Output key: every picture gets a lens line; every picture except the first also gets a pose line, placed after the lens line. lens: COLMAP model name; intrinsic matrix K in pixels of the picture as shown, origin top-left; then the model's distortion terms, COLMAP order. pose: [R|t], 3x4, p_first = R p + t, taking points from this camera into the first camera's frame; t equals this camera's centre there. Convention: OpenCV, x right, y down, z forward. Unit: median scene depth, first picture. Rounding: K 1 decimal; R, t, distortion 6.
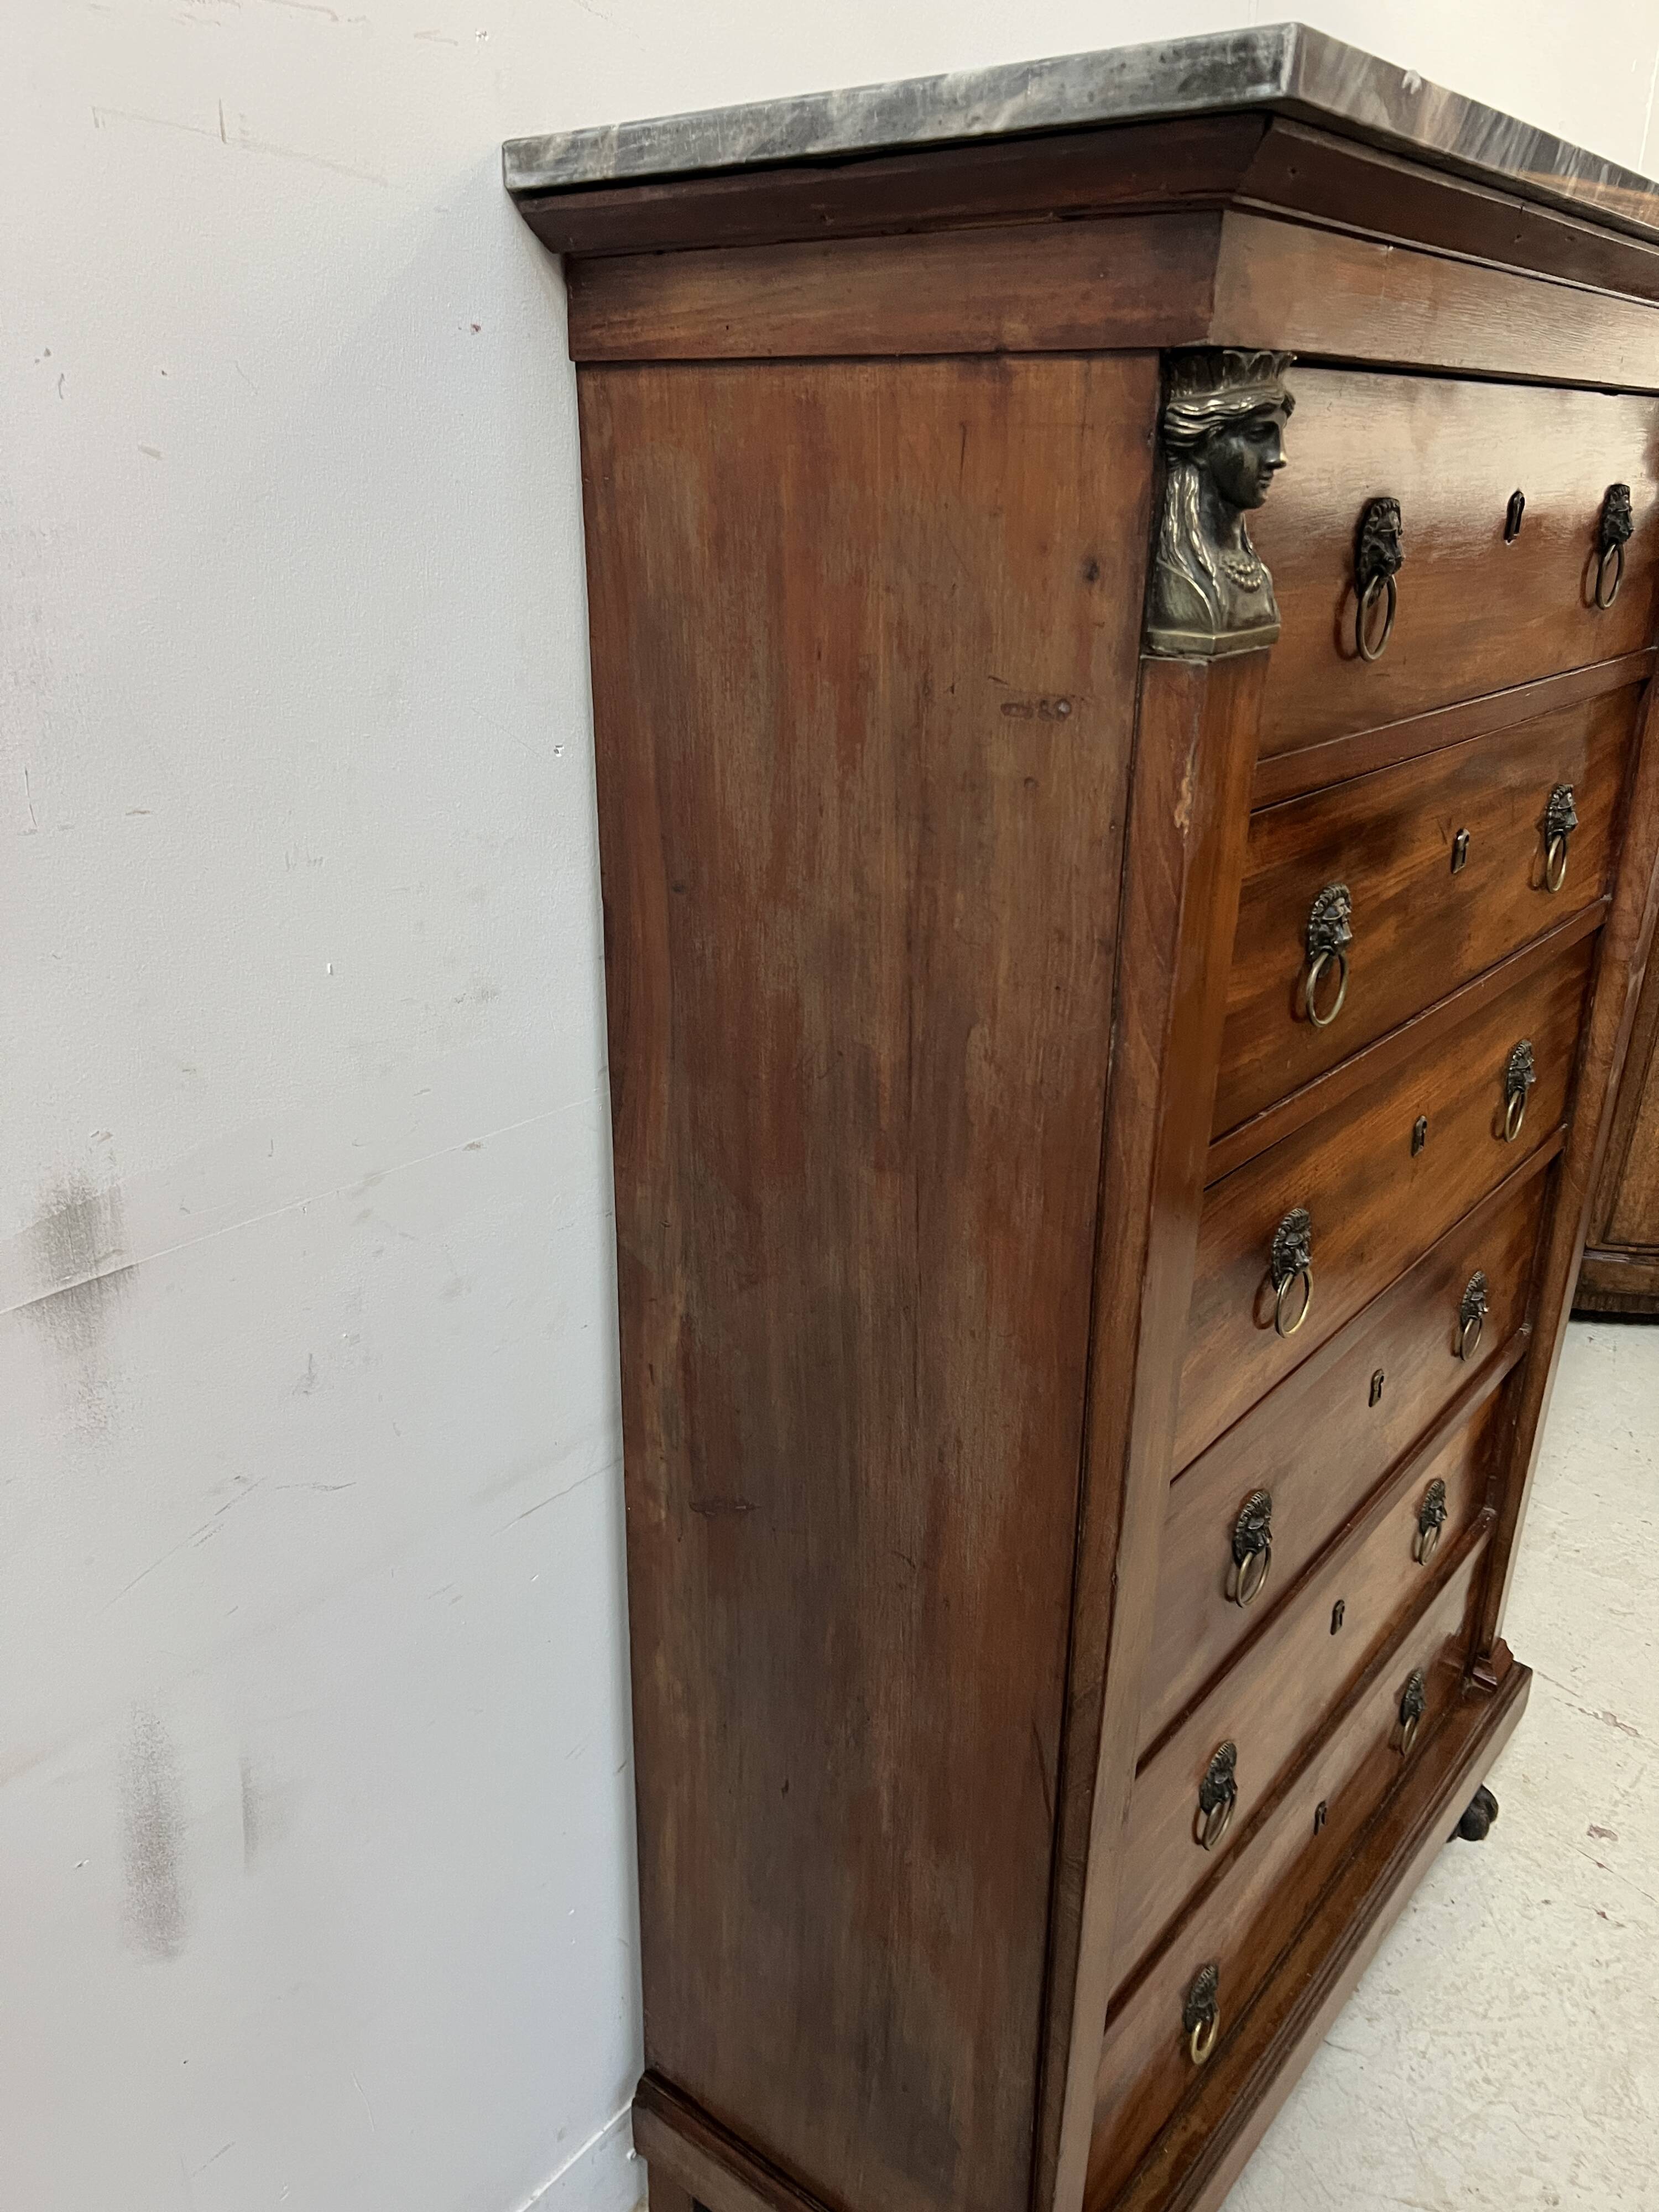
lens RADIAL K [[1676.1, 0, 839.8], [0, 1676.1, 1108.2], [0, 0, 1]] dist [0.054881, -0.063476]
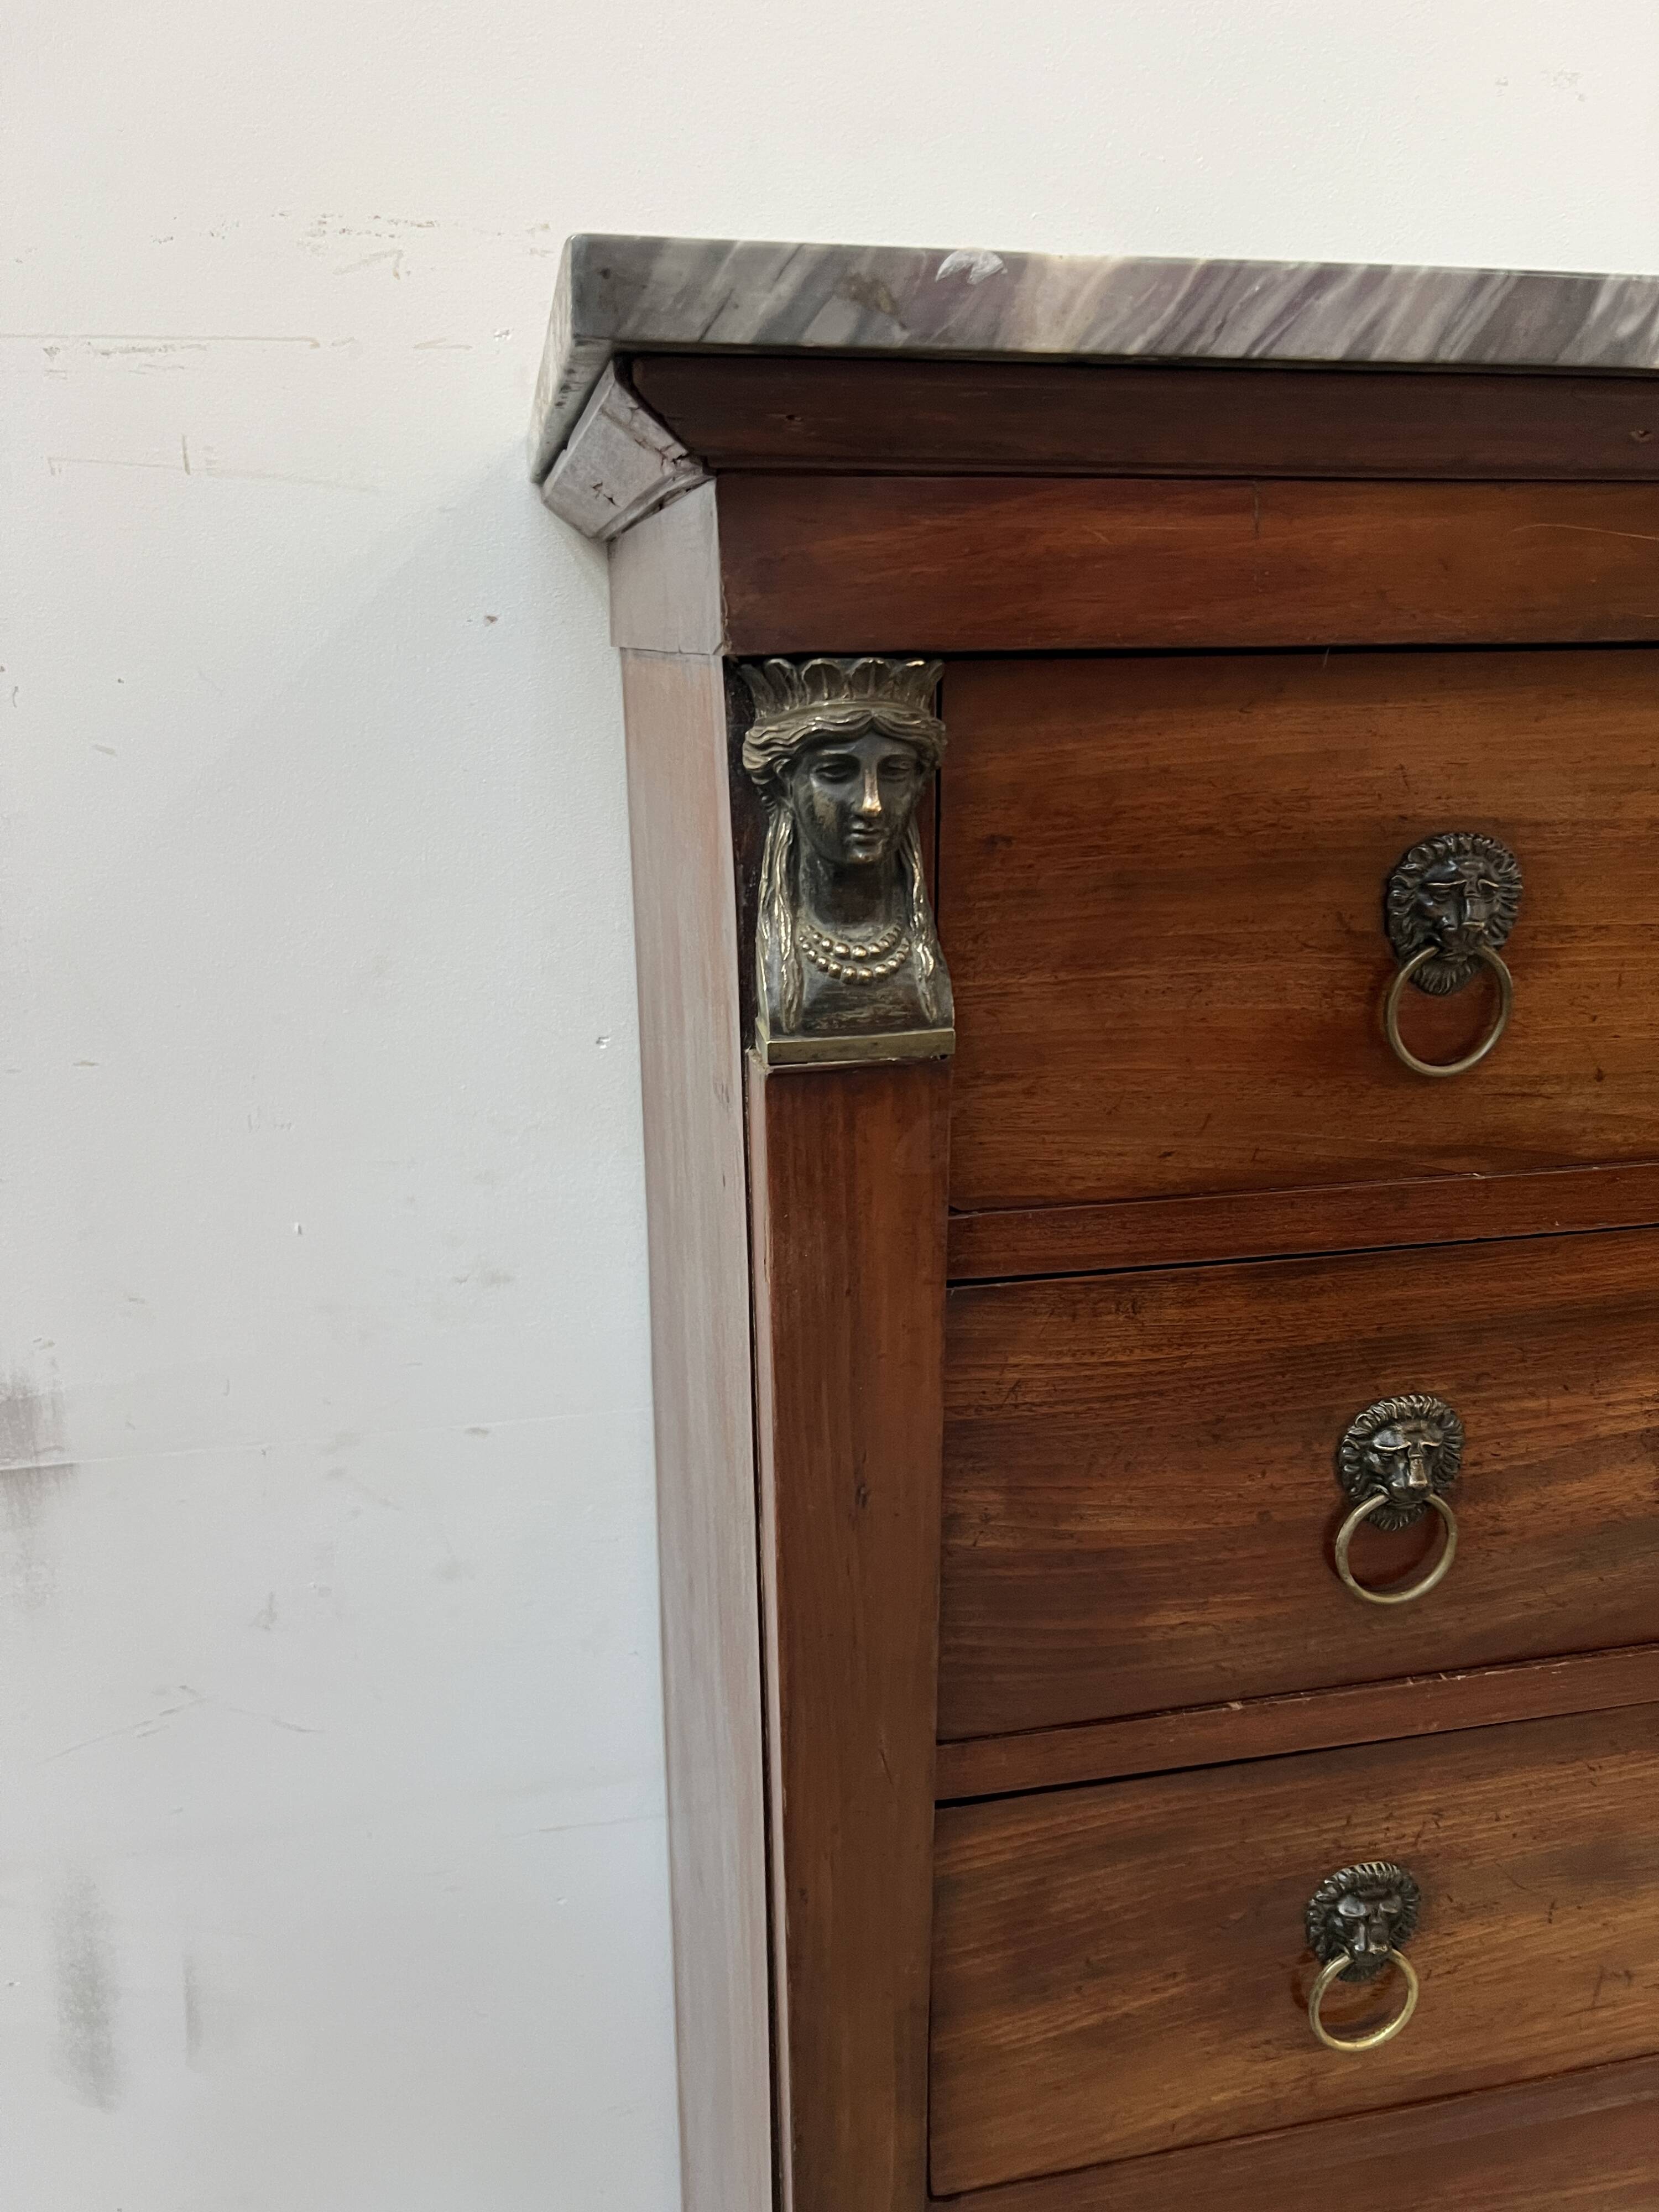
lens RADIAL K [[1676.1, 0, 842.3], [0, 1676.1, 1115.0], [0, 0, 1]] dist [0.054881, -0.063476]
pose [[0.774111, 0.157088, -0.613250, 0.543454], [-0.215679, 0.976212, -0.022190, -0.190272], [0.595176, 0.149442, 0.789577, 0.367769]]
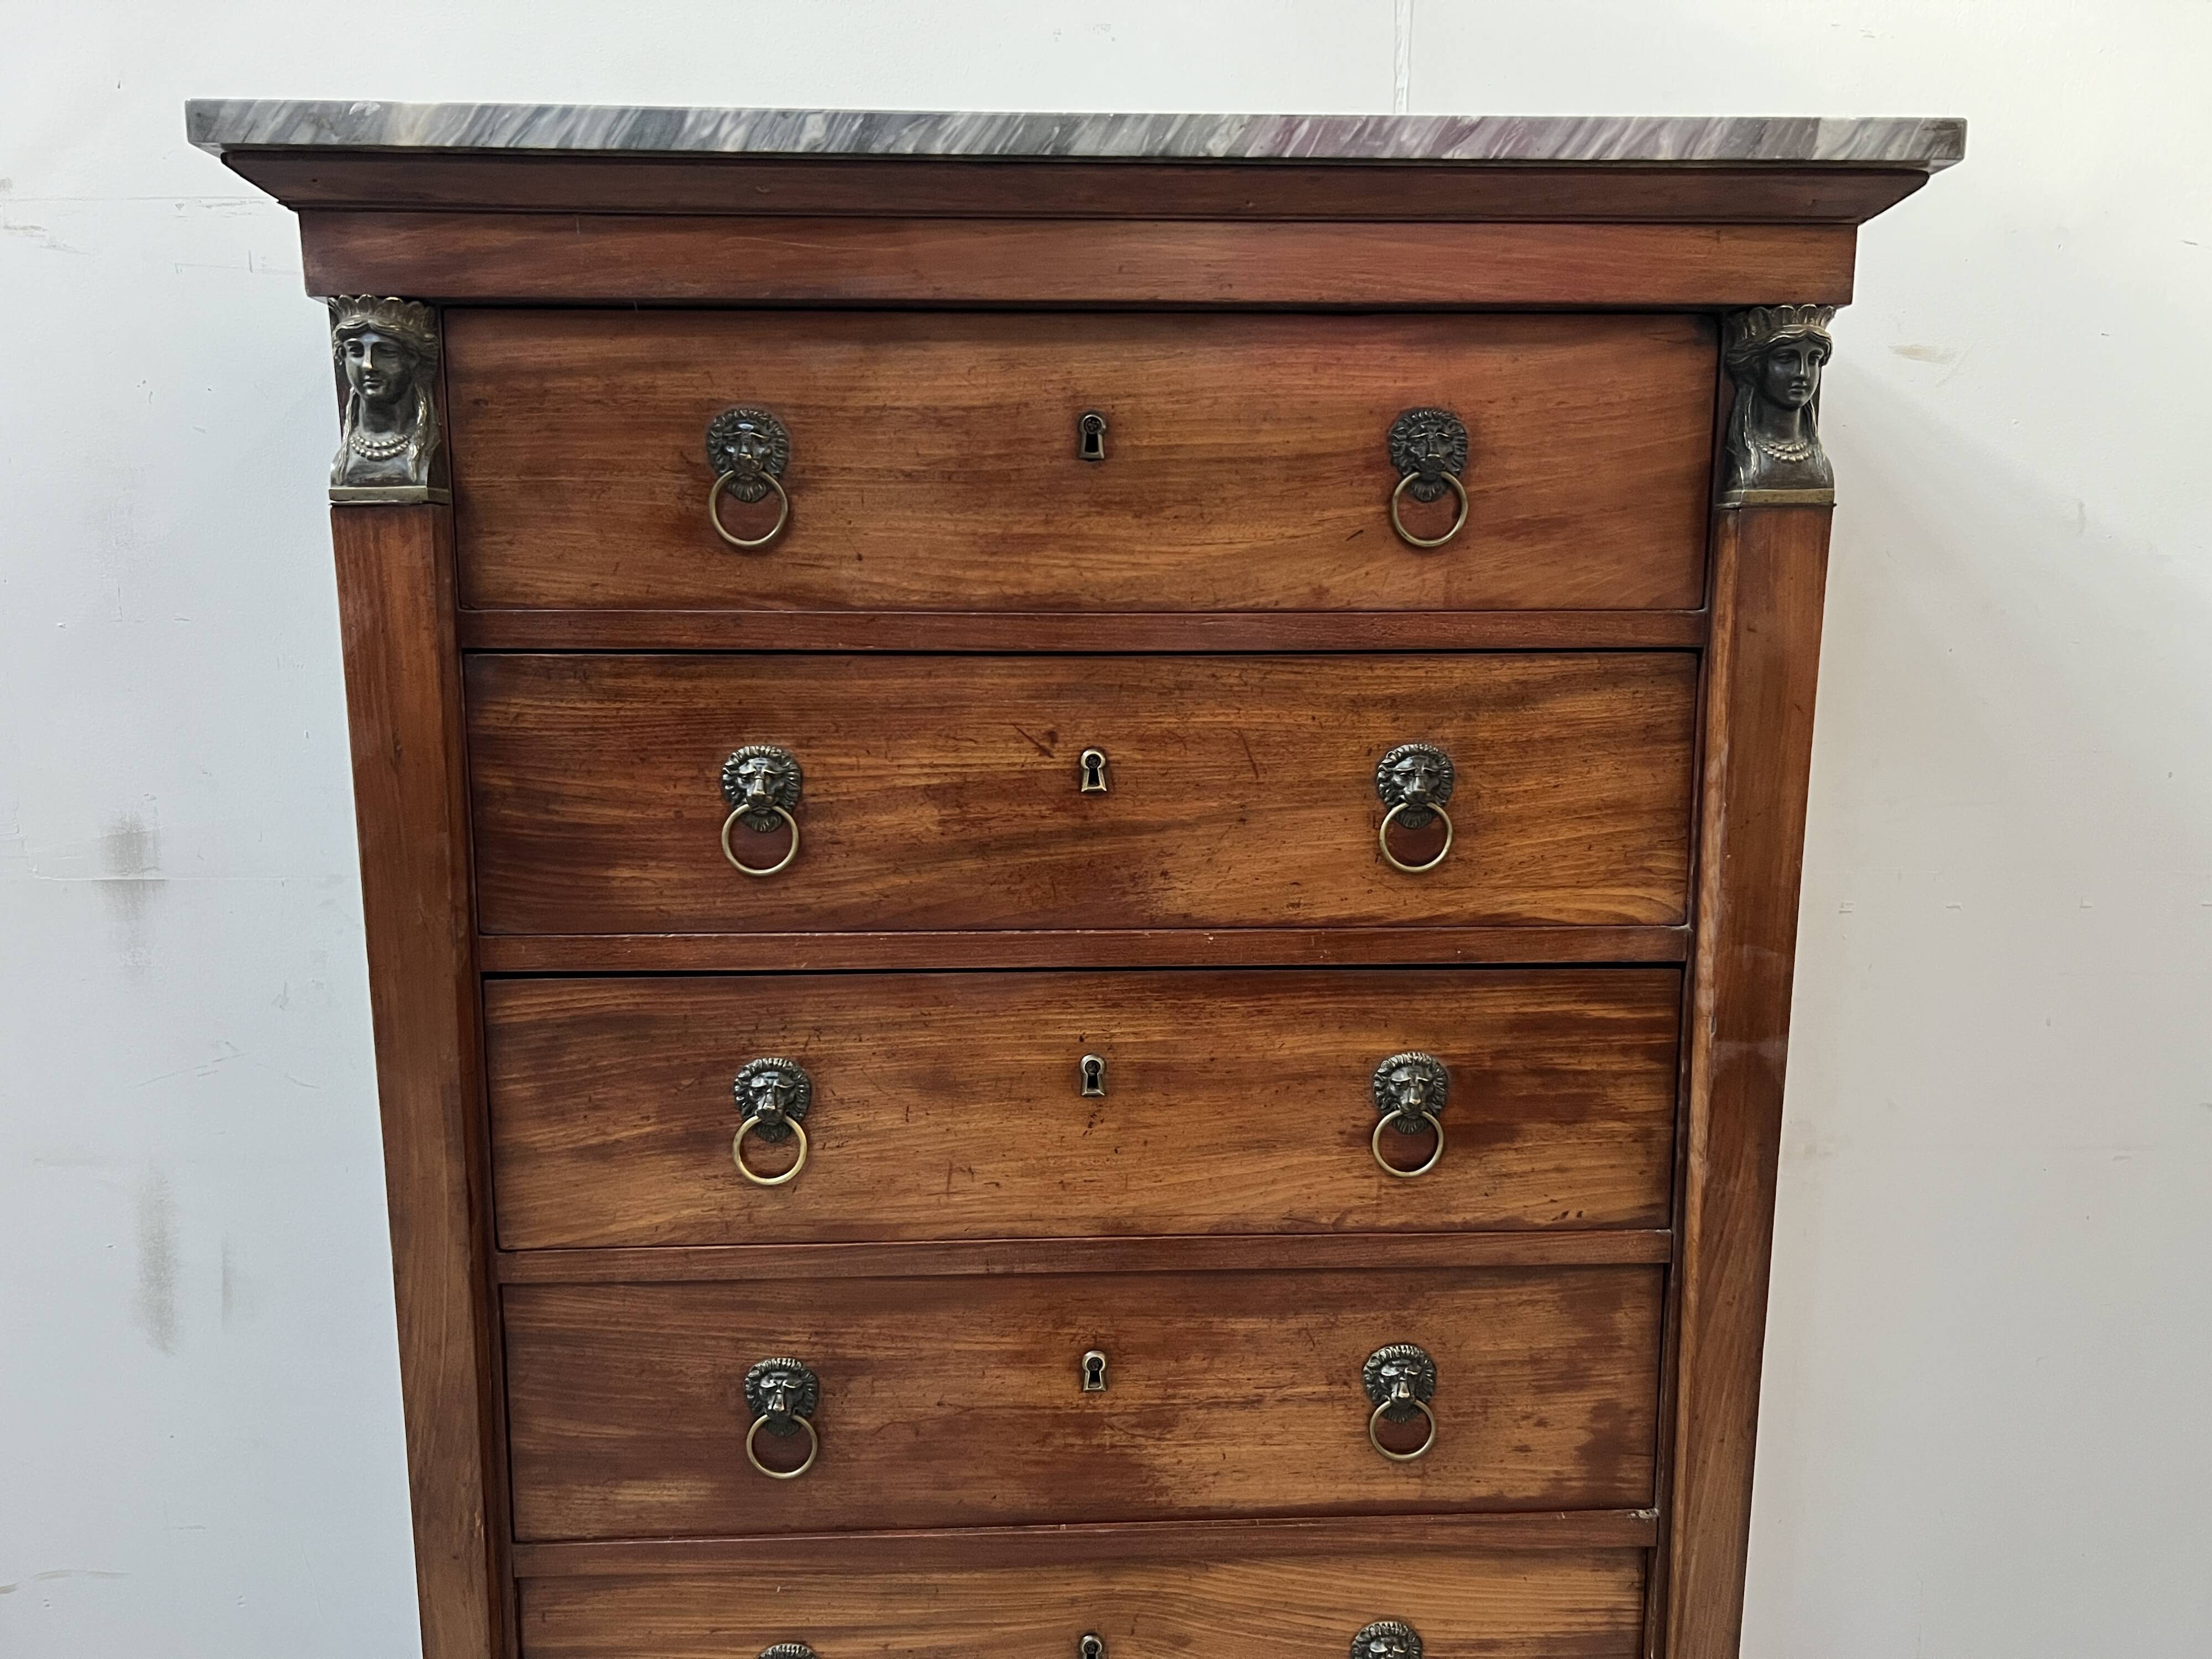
lens RADIAL K [[1676.1, 0, 1105.9], [0, 1676.1, 837.8], [0, 0, 1]] dist [0.054881, -0.063476]
pose [[0.659249, 0.099950, -0.745252, 1.372382], [-0.267048, 0.957635, -0.107796, -0.016771], [0.702906, 0.270082, 0.658011, 0.479556]]
